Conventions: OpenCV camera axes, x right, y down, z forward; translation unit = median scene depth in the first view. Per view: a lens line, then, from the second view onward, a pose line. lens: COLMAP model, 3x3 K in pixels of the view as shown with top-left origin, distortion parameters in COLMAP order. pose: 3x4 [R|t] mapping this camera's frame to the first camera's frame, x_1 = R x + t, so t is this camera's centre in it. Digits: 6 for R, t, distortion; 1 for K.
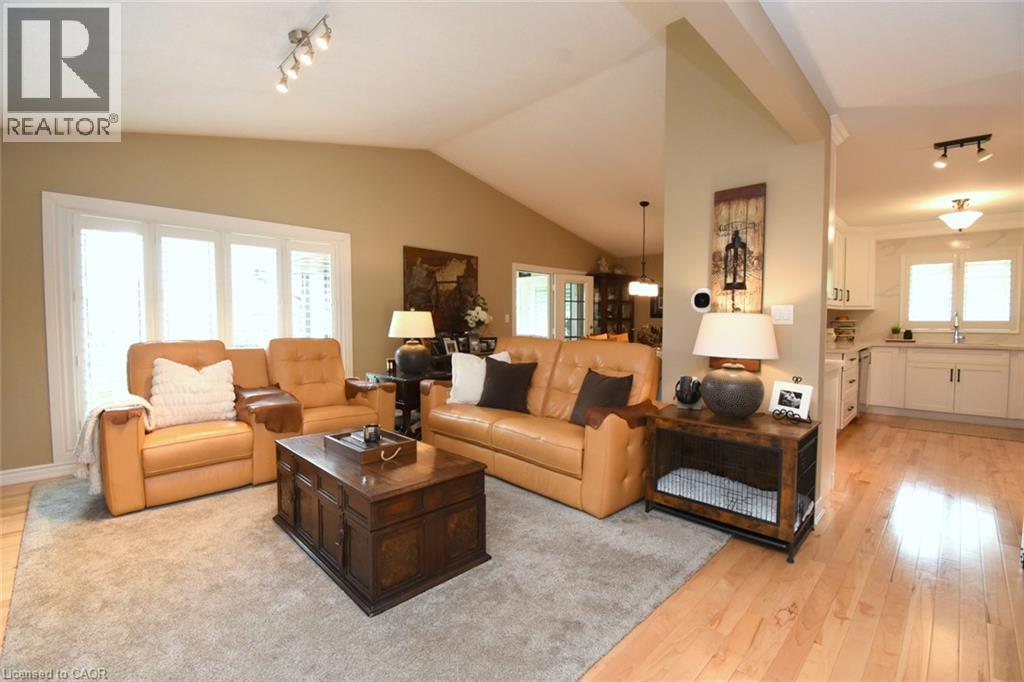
lens RADIAL K [[450.7, 0, 507.7], [0, 450.7, 340.3], [0, 0, 1]] dist [0.016514, -0.023927]
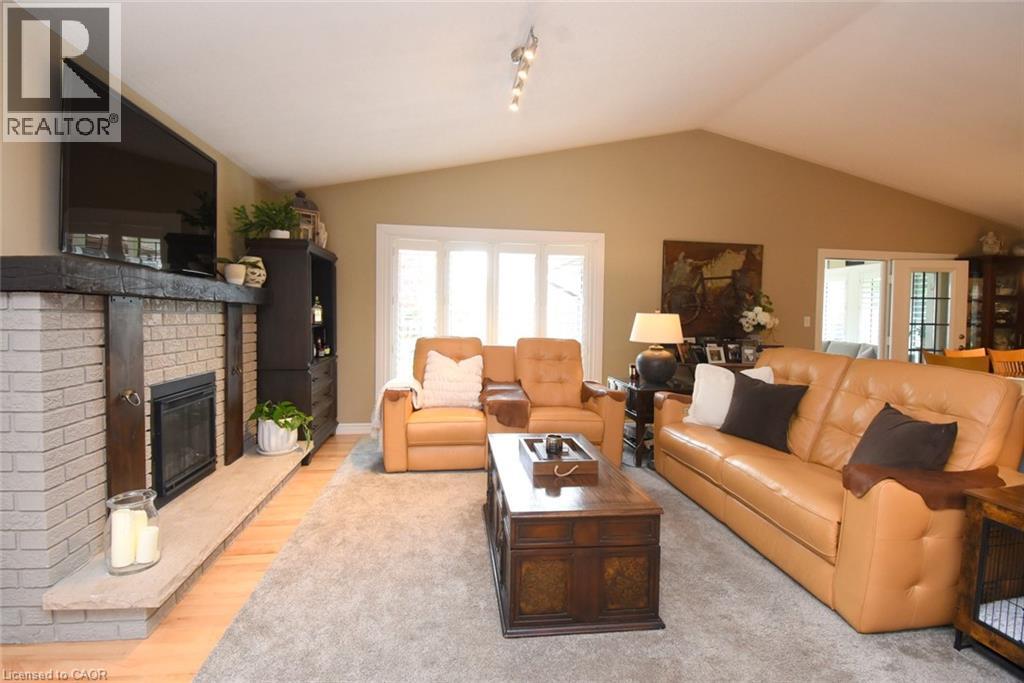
lens RADIAL K [[466.2, 0, 498.3], [0, 466.2, 329.0], [0, 0, 1]] dist [0.016640, -0.022507]
pose [[0.792709, 0.029712, -0.608876, 0.119654], [-0.041837, 0.999108, -0.005715, -0.016430], [0.608163, 0.030004, 0.793245, 0.080601]]
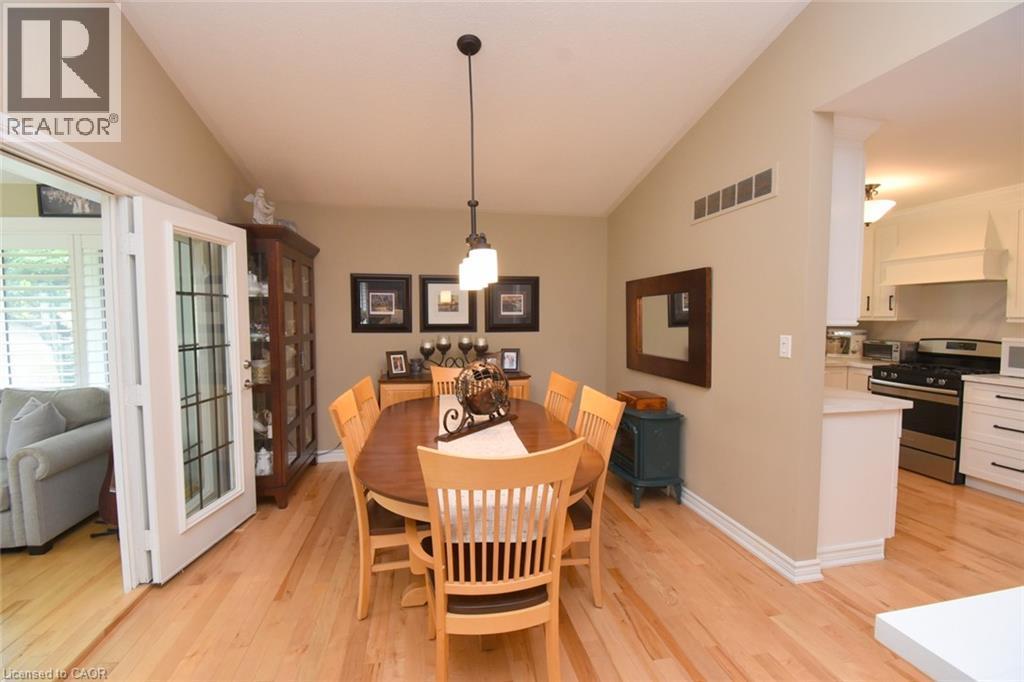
lens RADIAL K [[450.7, 0, 507.7], [0, 450.7, 340.3], [0, 0, 1]] dist [0.016514, -0.023927]
pose [[0.559296, -0.043964, 0.827802, -0.005462], [0.041357, 0.998829, 0.025105, -0.102908], [-0.827936, 0.020194, 0.560459, 1.244846]]
